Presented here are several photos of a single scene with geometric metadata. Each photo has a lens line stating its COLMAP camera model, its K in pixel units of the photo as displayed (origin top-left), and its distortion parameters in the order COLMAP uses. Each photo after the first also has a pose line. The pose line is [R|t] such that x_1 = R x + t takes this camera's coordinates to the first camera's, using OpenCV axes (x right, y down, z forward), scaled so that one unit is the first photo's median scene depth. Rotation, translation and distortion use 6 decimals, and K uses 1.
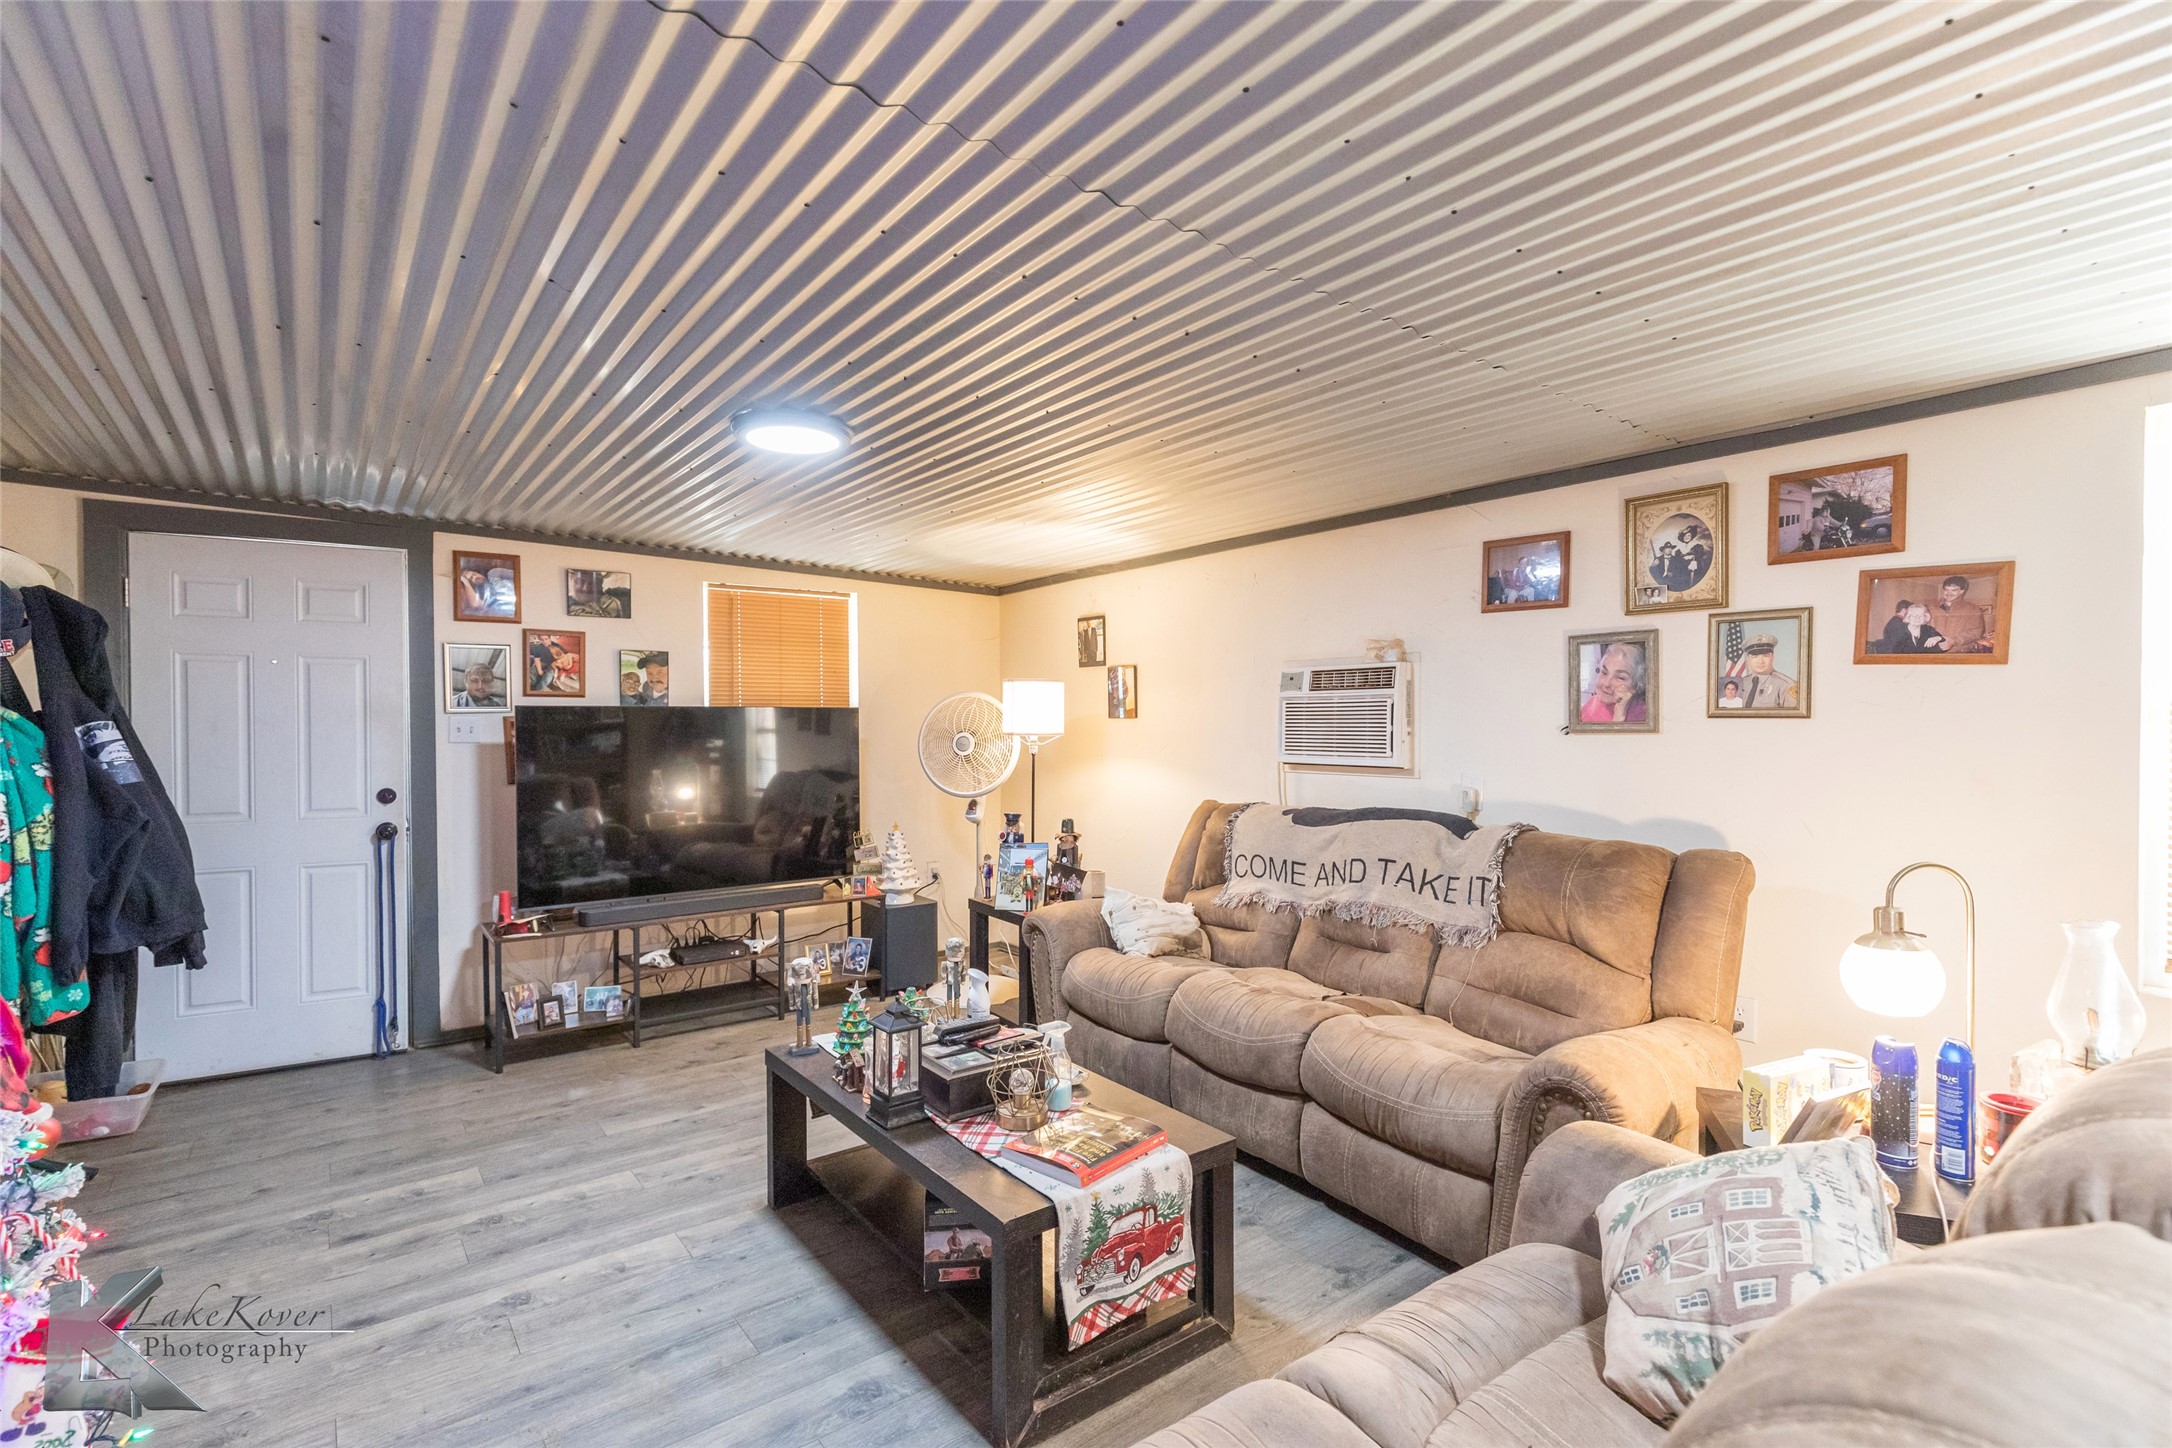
lens RADIAL K [[987.3, 0, 1094.0], [0, 987.3, 728.0], [0, 0, 1]] dist [0.010637, -0.005800]
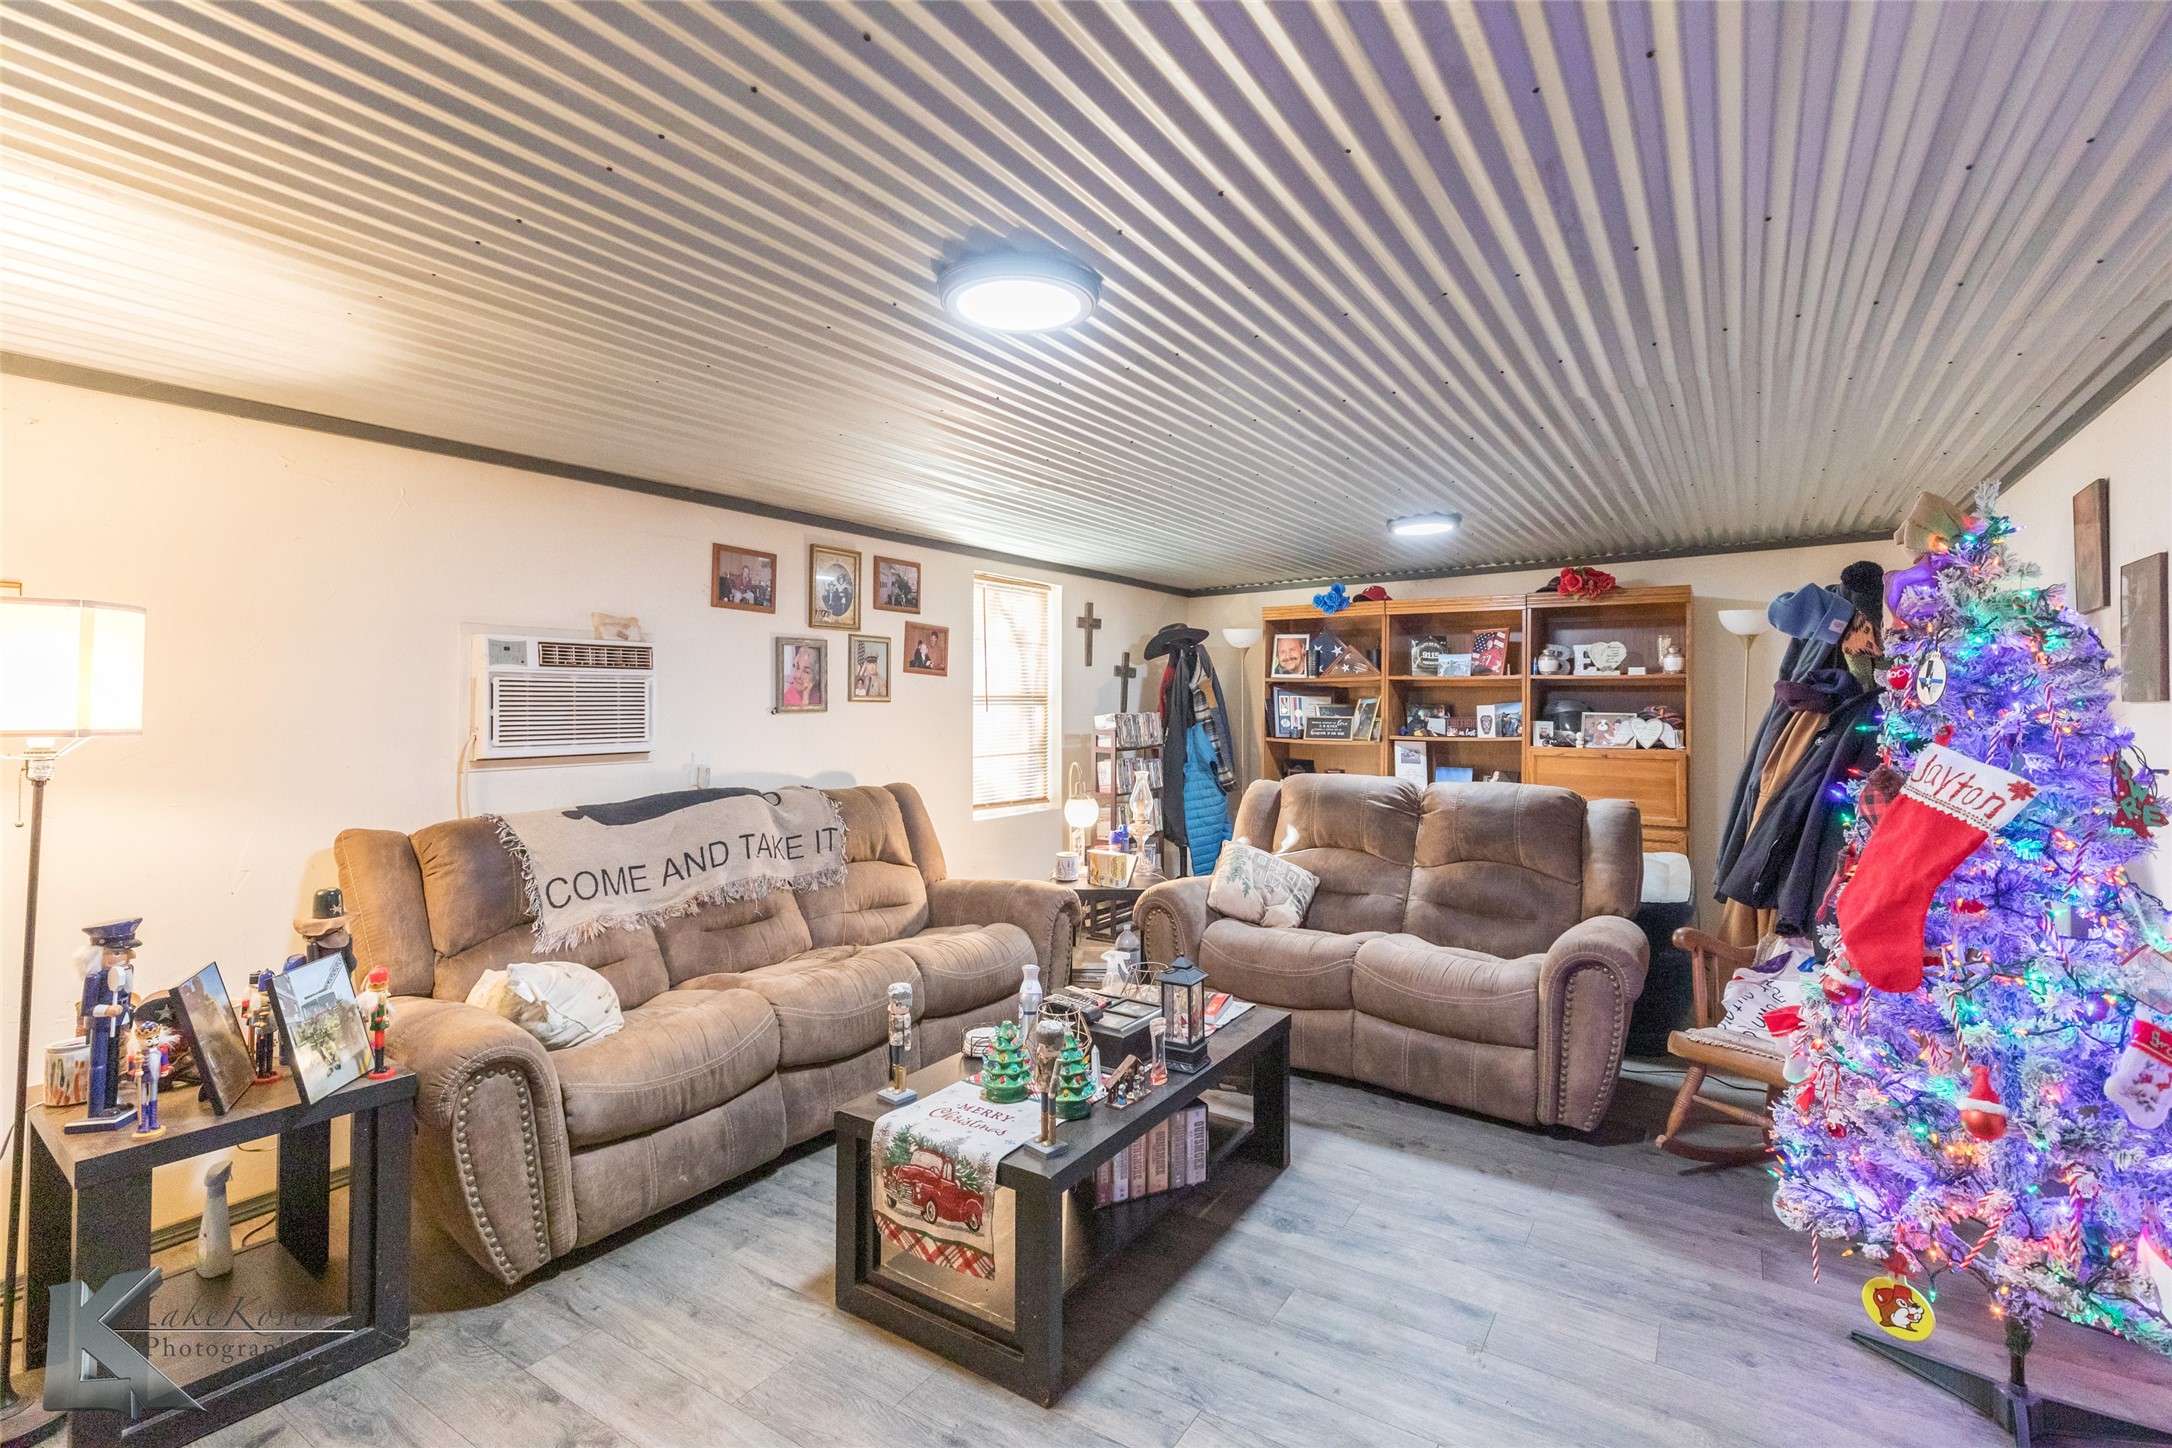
lens RADIAL K [[987.3, 0, 1092.8], [0, 987.3, 702.3], [0, 0, 1]] dist [0.010637, -0.005800]
pose [[-0.322859, 0.007988, 0.946413, -0.870857], [0.012633, 0.999912, -0.004130, 0.001262], [-0.946363, 0.010623, -0.322932, 1.050549]]
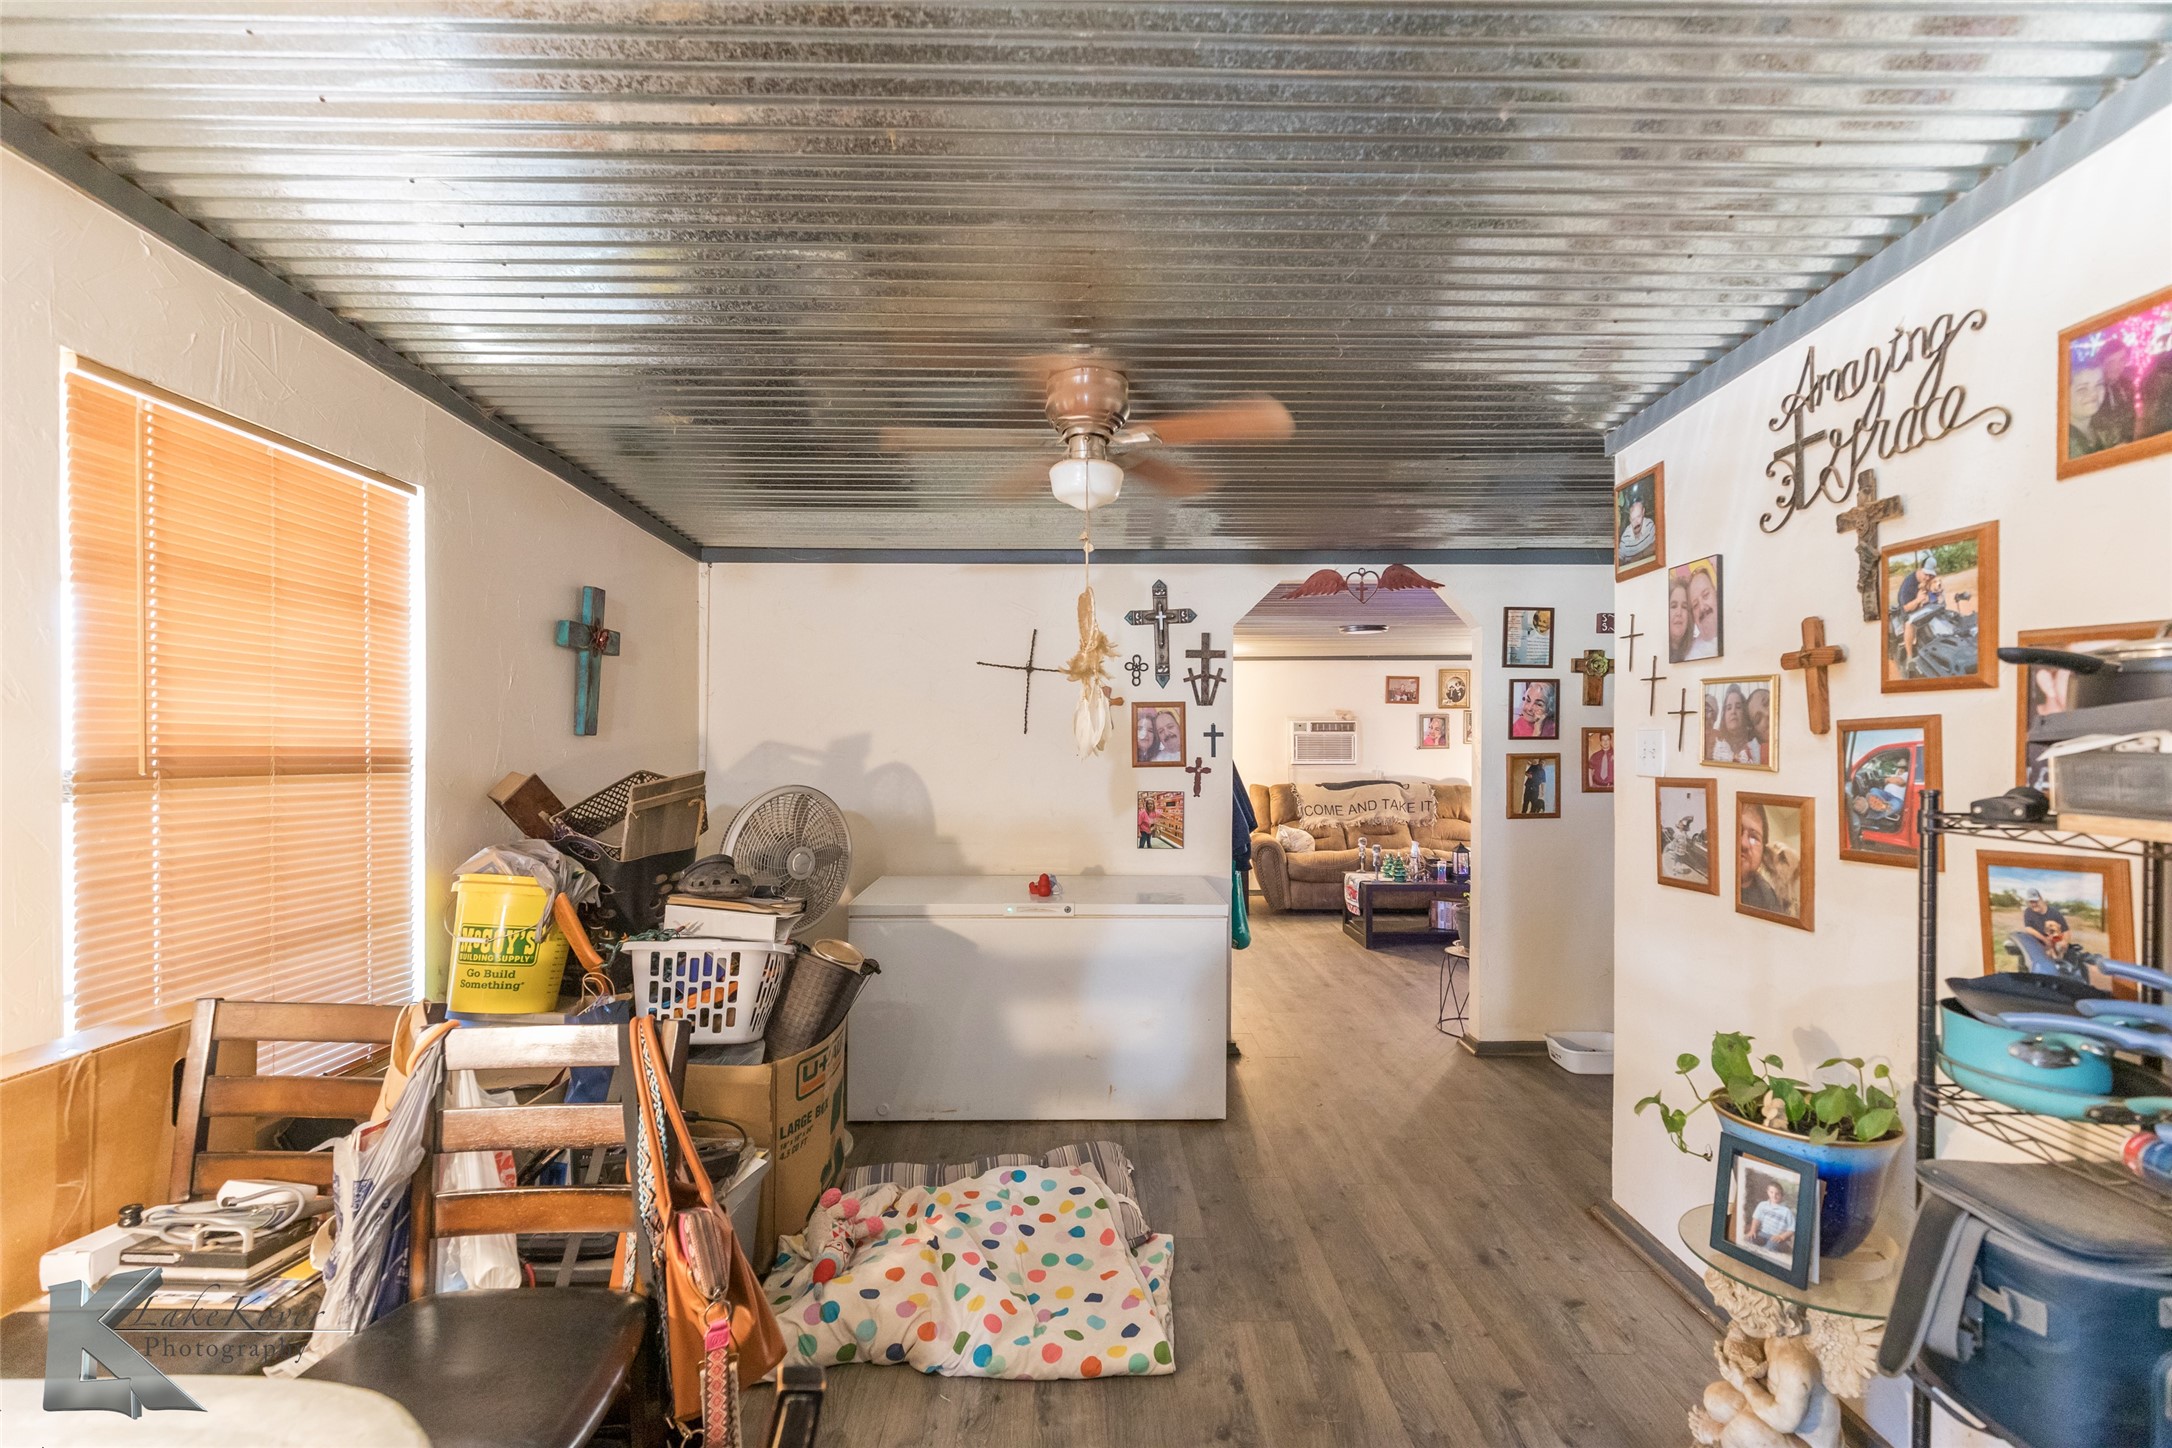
lens RADIAL K [[987.3, 0, 1083.4], [0, 987.3, 734.3], [0, 0, 1]] dist [0.010637, -0.005800]
pose [[0.597732, 0.010653, 0.801625, -2.360533], [0.006164, 0.999821, -0.017883, 0.006675], [-0.801672, 0.015631, 0.597559, 0.101822]]
